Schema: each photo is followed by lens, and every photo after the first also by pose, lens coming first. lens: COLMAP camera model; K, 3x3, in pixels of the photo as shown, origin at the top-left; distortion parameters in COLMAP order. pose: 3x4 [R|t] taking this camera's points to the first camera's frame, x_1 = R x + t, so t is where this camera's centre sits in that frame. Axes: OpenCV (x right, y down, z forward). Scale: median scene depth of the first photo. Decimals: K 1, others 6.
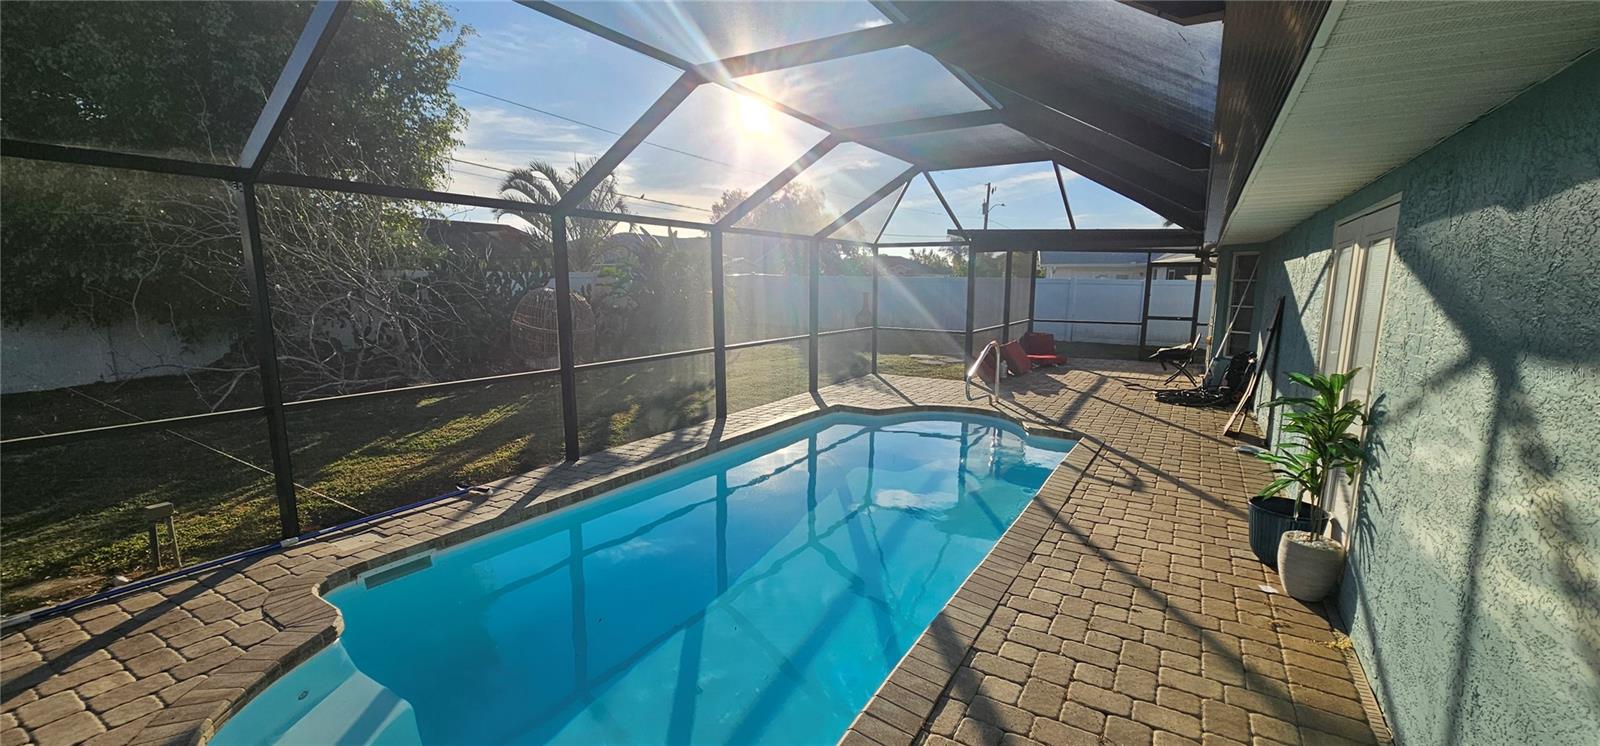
lens RADIAL K [[650.6, 0, 801.7], [0, 650.6, 383.7], [0, 0, 1]] dist [-0.003869, 0.003455]
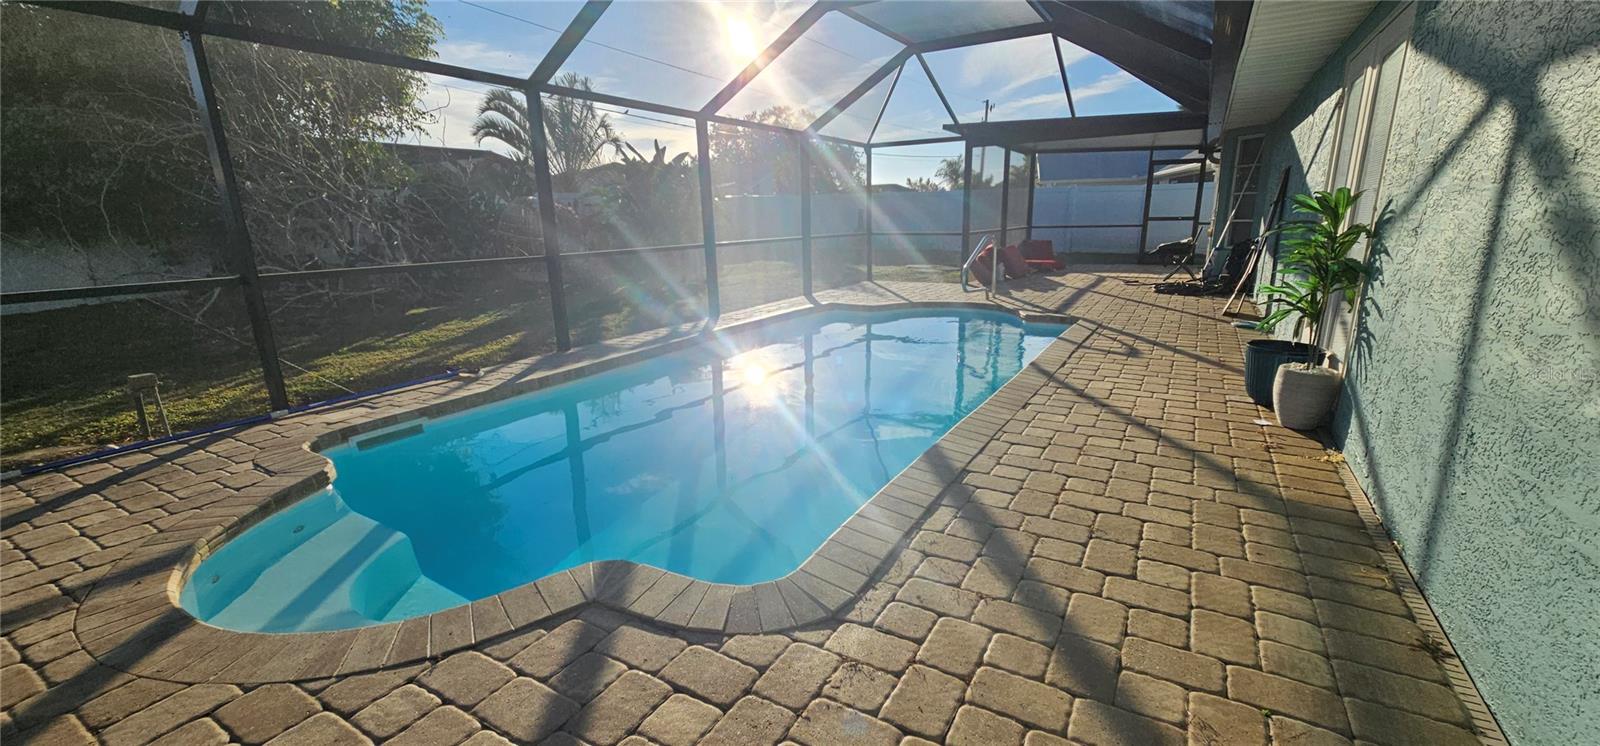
lens RADIAL K [[650.6, 0, 801.7], [0, 650.6, 383.7], [0, 0, 1]] dist [-0.003869, 0.003455]
pose [[0.999612, -0.027843, 0.000257, 0.011243], [0.027698, 0.995263, 0.093189, 0.128310], [-0.002850, -0.093145, 0.995648, 0.013257]]
